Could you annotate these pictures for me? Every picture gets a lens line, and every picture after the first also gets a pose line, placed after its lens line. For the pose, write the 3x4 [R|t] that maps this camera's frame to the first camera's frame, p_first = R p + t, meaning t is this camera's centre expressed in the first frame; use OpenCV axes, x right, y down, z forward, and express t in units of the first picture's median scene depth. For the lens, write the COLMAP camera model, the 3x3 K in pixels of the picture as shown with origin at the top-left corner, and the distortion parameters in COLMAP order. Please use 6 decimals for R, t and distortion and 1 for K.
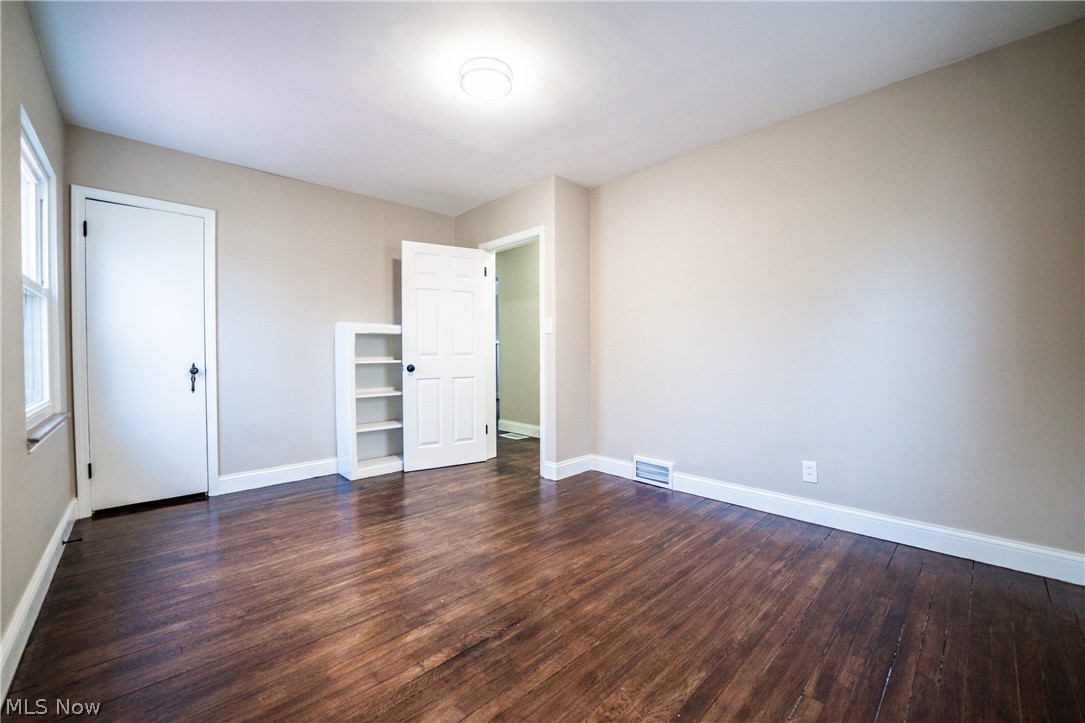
lens RADIAL K [[424.4, 0, 539.6], [0, 424.4, 357.3], [0, 0, 1]] dist [-0.022182, -0.000048]
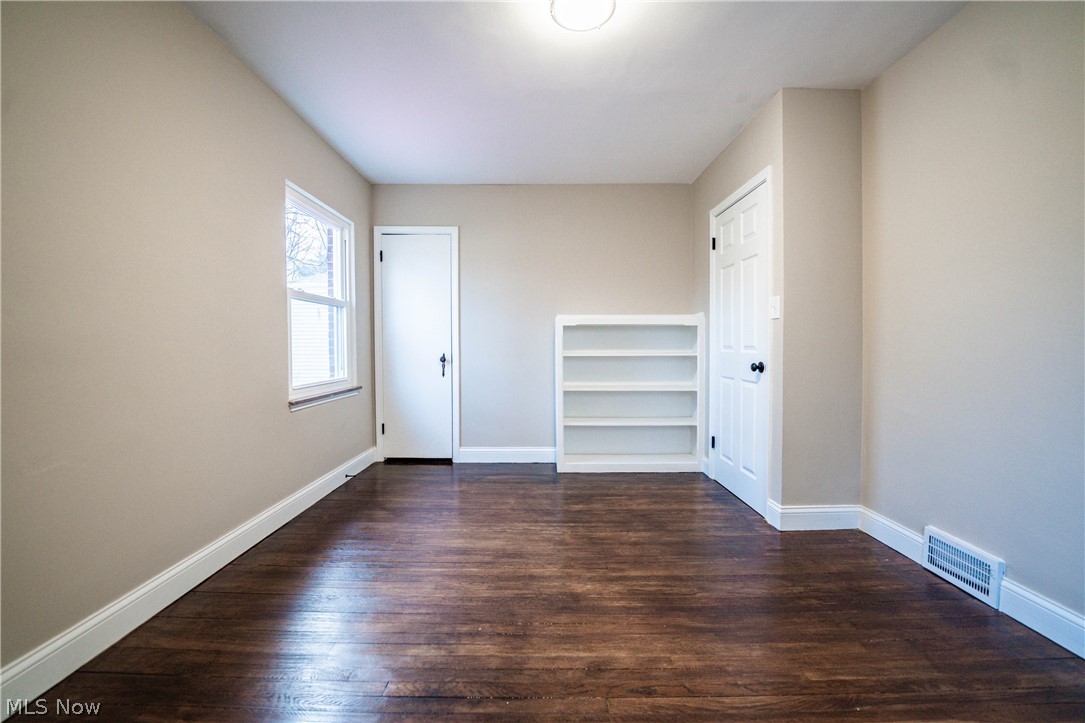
lens RADIAL K [[439.6, 0, 543.9], [0, 439.6, 352.5], [0, 0, 1]] dist [-0.025168, -0.000018]
pose [[0.726323, 0.013041, -0.687230, 0.333757], [-0.009510, 0.999915, 0.008924, -0.002394], [0.687288, 0.000054, 0.726385, 0.303461]]
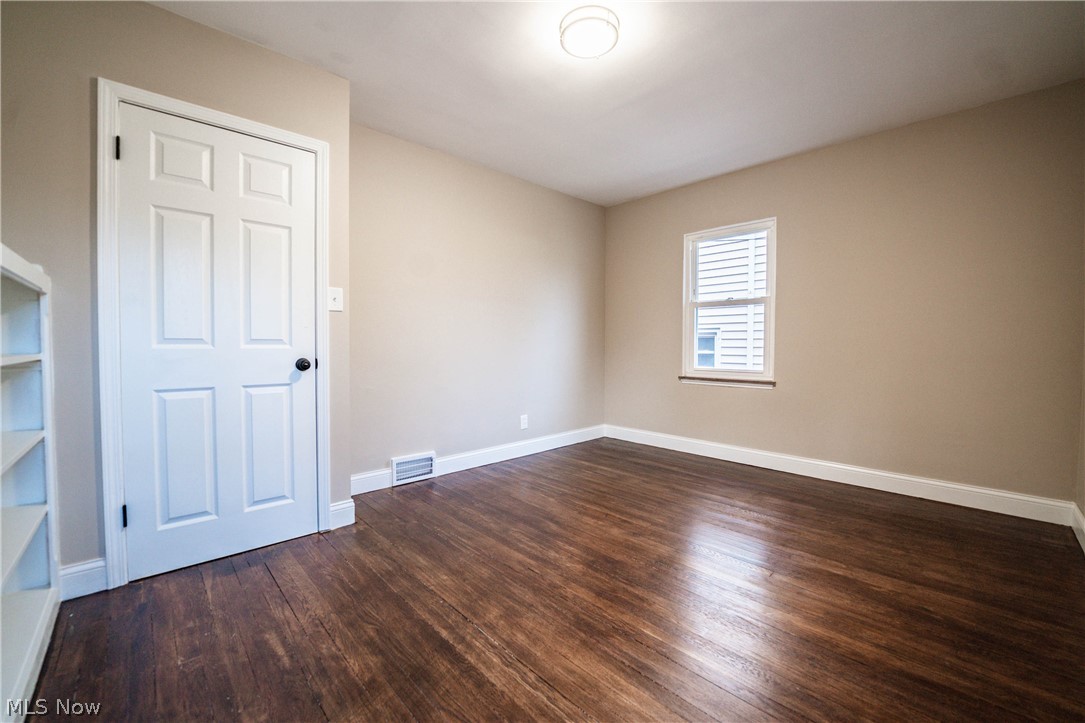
lens RADIAL K [[435.7, 0, 528.2], [0, 435.7, 360.6], [0, 0, 1]] dist [-0.021245, 0.000159]
pose [[0.029045, -0.032742, 0.999042, -0.902044], [0.010528, 0.999418, 0.032448, 0.004667], [-0.999523, 0.009576, 0.029373, 0.946809]]
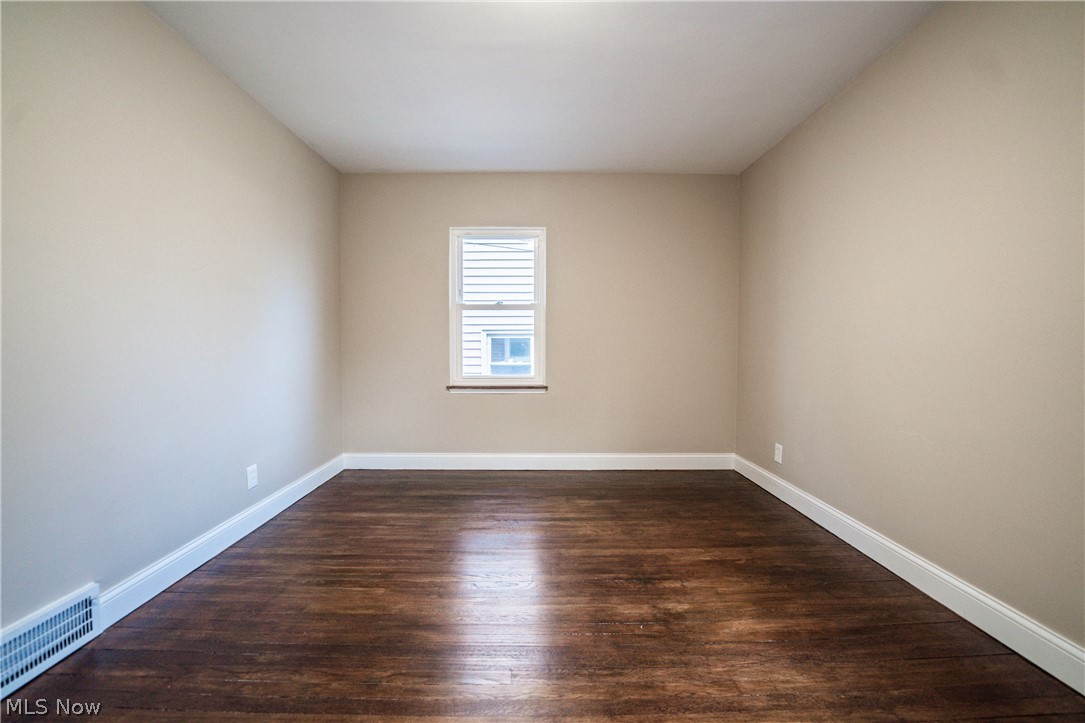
lens RADIAL K [[436.4, 0, 536.9], [0, 436.4, 356.1], [0, 0, 1]] dist [-0.022244, 0.000136]
pose [[-0.722854, -0.017167, 0.690787, -0.488262], [0.011119, 0.999273, 0.036469, -0.025632], [-0.690911, 0.034042, -0.722138, 1.259686]]
